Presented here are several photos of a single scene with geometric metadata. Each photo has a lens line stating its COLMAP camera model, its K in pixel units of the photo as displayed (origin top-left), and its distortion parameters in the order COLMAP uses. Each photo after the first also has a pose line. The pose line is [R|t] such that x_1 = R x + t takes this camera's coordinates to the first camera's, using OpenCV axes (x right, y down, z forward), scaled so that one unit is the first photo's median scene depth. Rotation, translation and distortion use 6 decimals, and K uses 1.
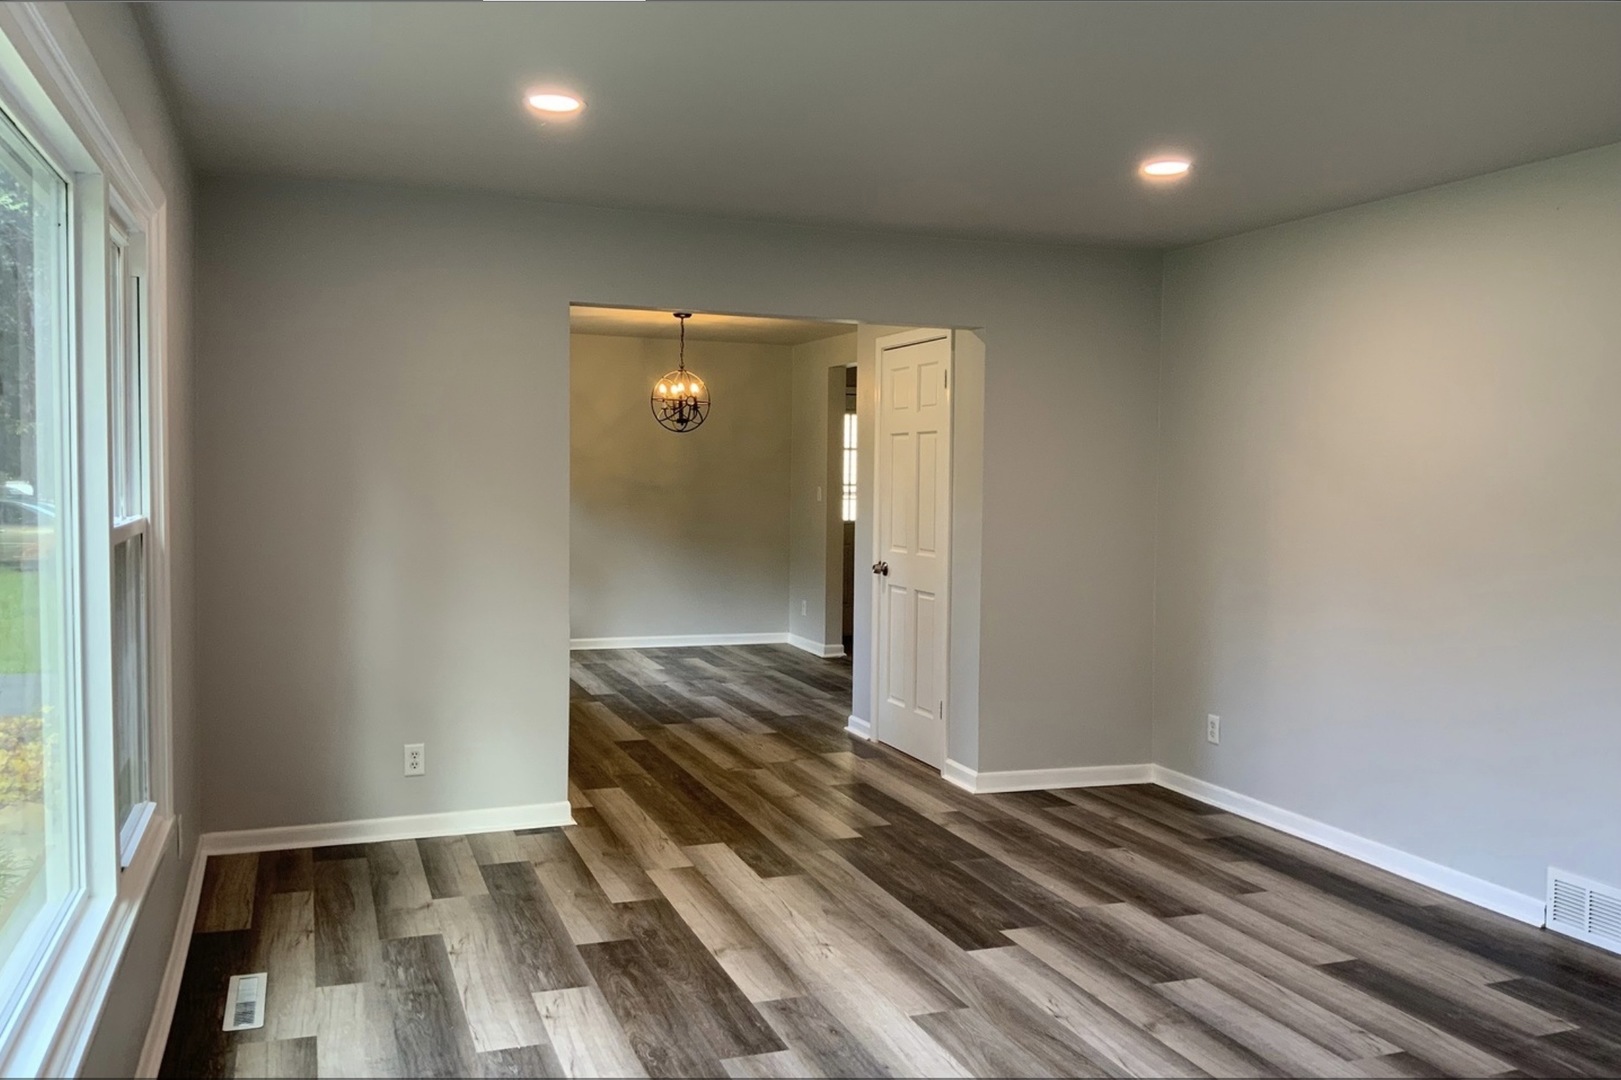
lens RADIAL K [[1358.9, 0, 813.7], [0, 1358.9, 532.7], [0, 0, 1]] dist [0.112042, -0.241498]
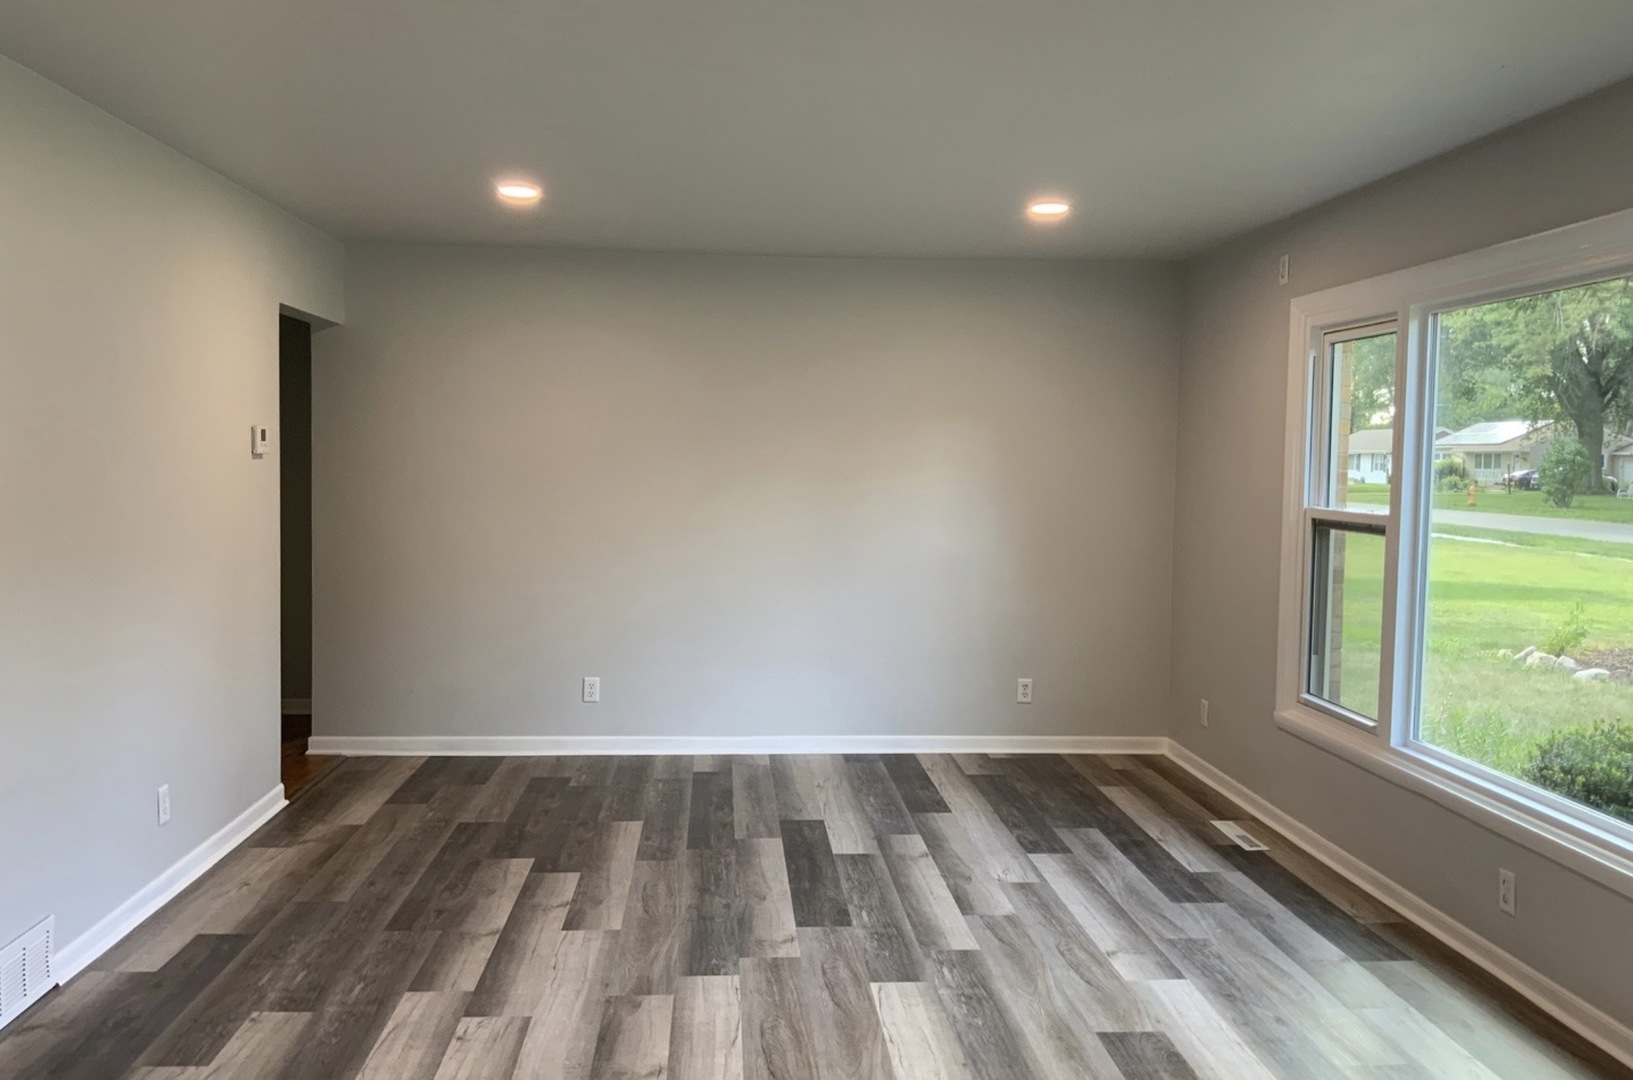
lens RADIAL K [[1364.1, 0, 828.0], [0, 1364.1, 528.5], [0, 0, 1]] dist [0.106201, -0.233817]
pose [[-0.961078, -0.040788, 0.273249, -0.087871], [-0.014367, 0.995082, 0.098005, -0.080383], [-0.275902, 0.090264, -0.956938, 1.545727]]
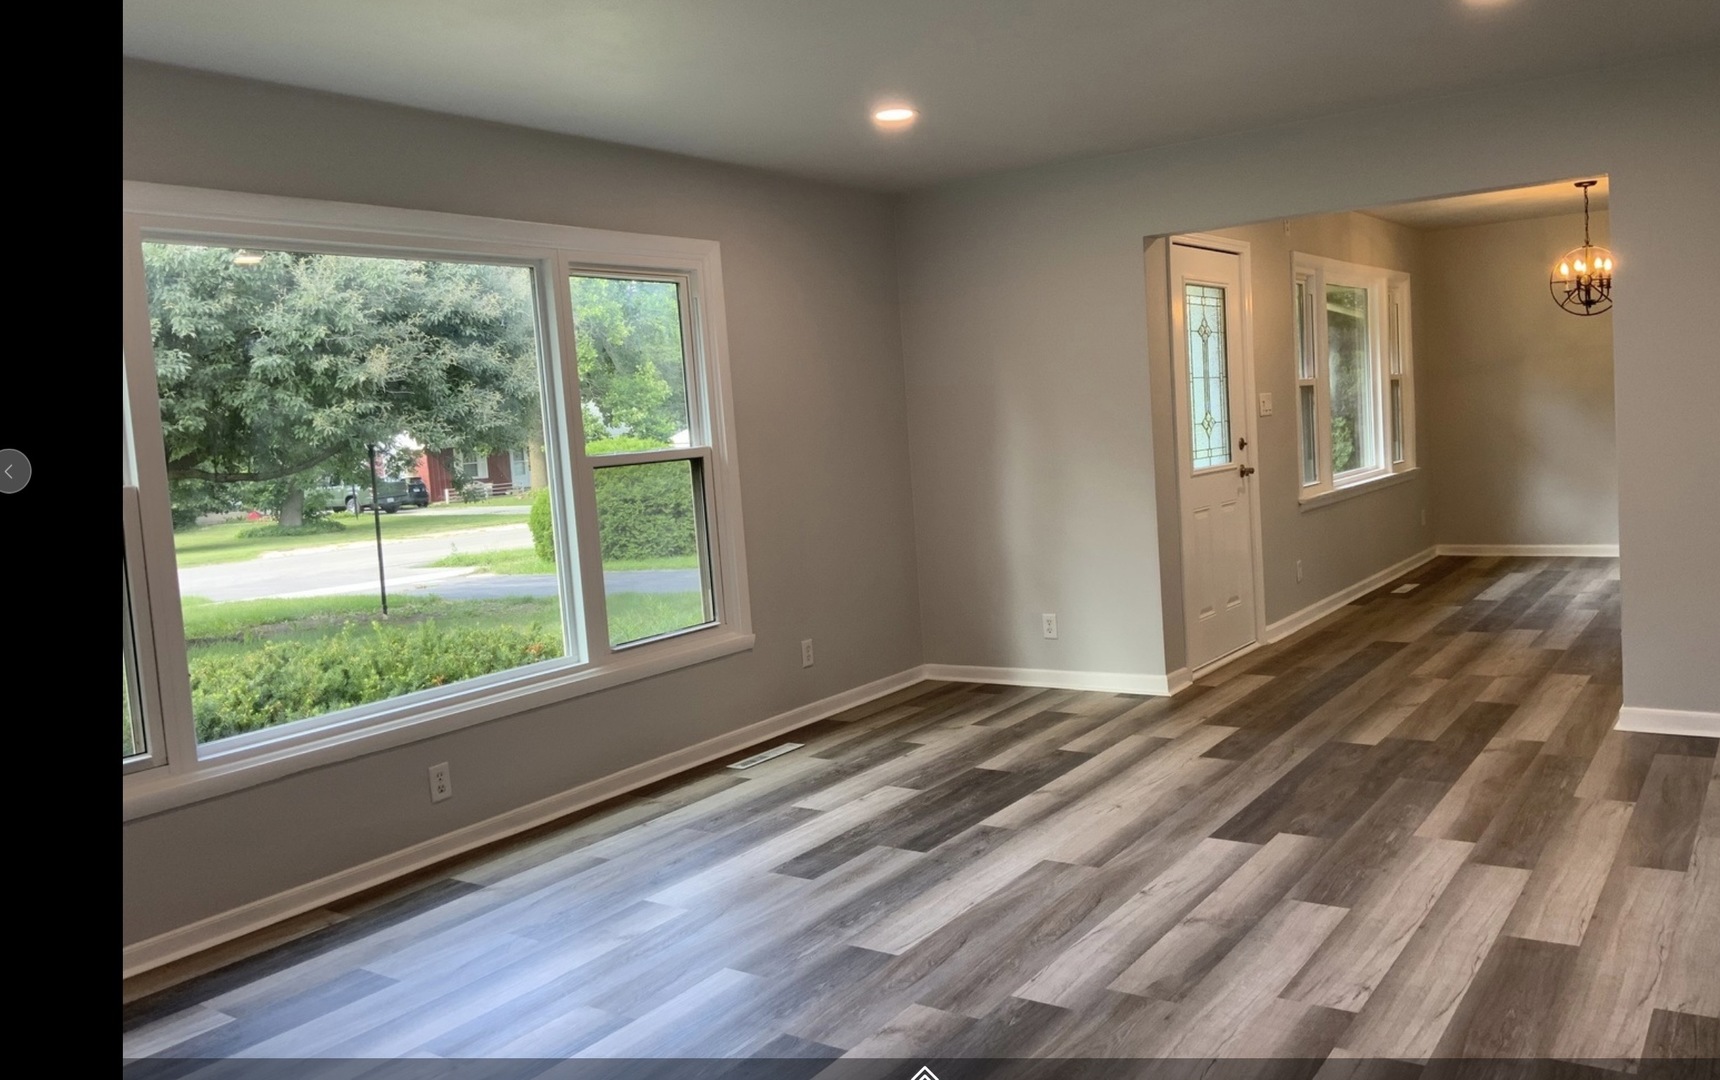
lens RADIAL K [[1331.2, 0, 888.2], [0, 1331.2, 532.1], [0, 0, 1]] dist [0.097174, -0.194170]
pose [[0.572655, 0.021689, -0.819510, 0.780391], [0.035466, 0.998059, 0.051198, 0.014272], [0.819029, -0.058384, 0.570774, 0.231463]]
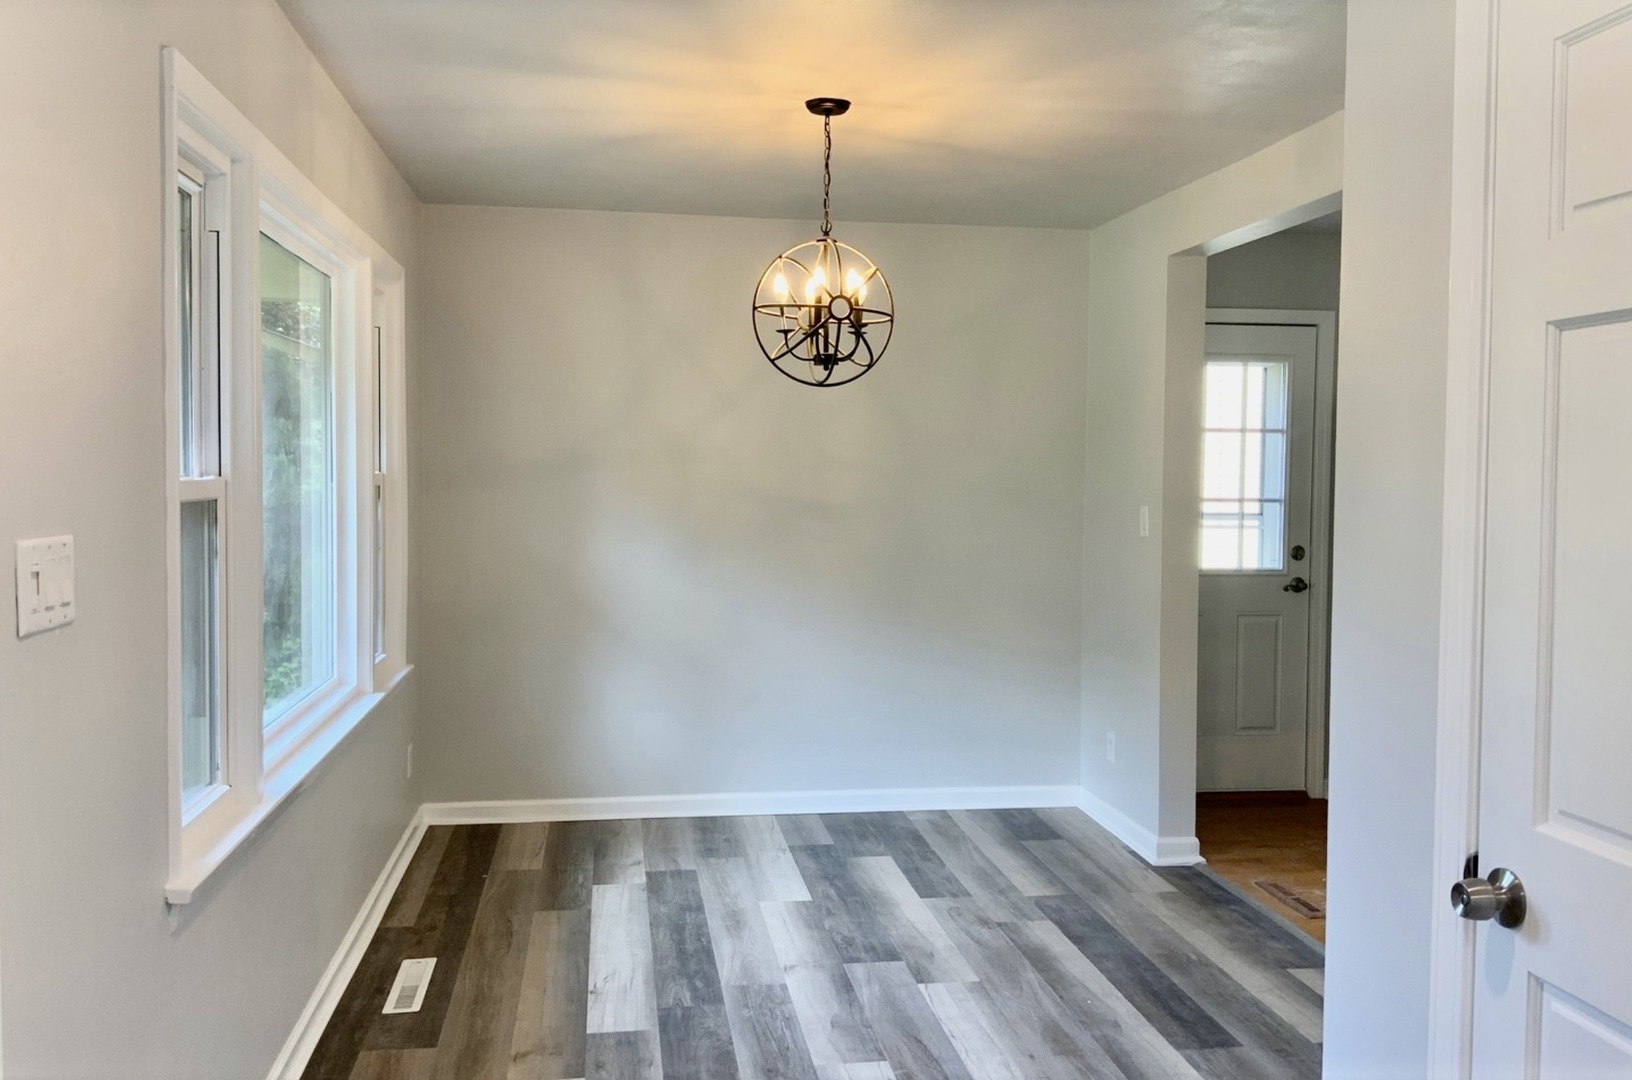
lens RADIAL K [[1363.2, 0, 827.5], [0, 1363.2, 528.5], [0, 0, 1]] dist [0.106201, -0.233817]
pose [[0.980208, 0.003283, -0.197943, -0.025880], [-0.003944, 0.999988, -0.002947, -0.060155], [0.197931, 0.003669, 0.980209, 1.239258]]
